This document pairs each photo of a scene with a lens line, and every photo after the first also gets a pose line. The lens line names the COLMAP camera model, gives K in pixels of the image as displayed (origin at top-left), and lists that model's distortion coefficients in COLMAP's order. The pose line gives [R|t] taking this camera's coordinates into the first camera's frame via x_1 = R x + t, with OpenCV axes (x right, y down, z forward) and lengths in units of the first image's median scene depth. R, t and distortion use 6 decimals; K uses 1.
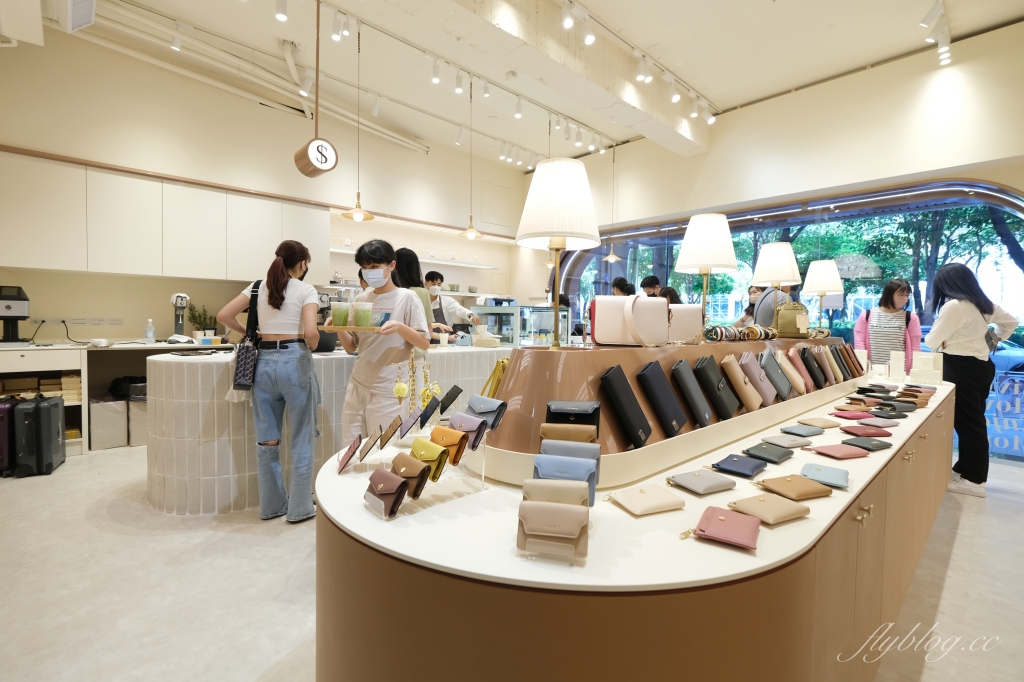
lens RADIAL K [[454.1, 0, 516.3], [0, 454.1, 338.2], [0, 0, 1]] dist [-0.000036, -0.000270]
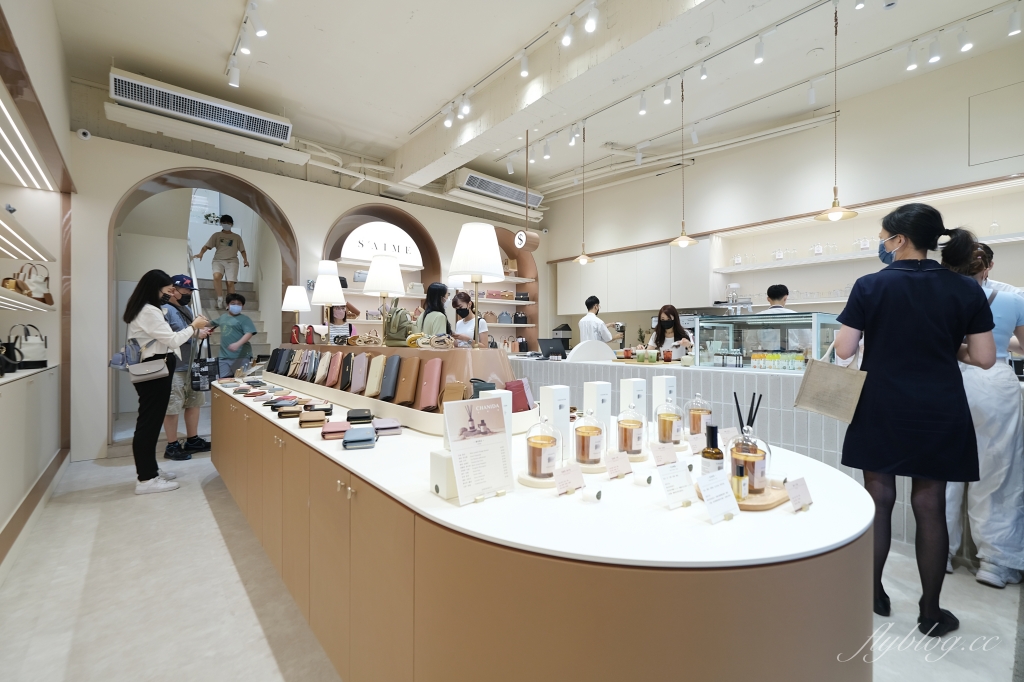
lens RADIAL K [[454.1, 0, 518.5], [0, 454.1, 342.2], [0, 0, 1]] dist [-0.000036, -0.000270]
pose [[-0.045359, -0.006107, -0.998952, 1.052827], [-0.039487, 0.999211, -0.004316, -0.004932], [0.998190, 0.039249, -0.045564, 0.891583]]
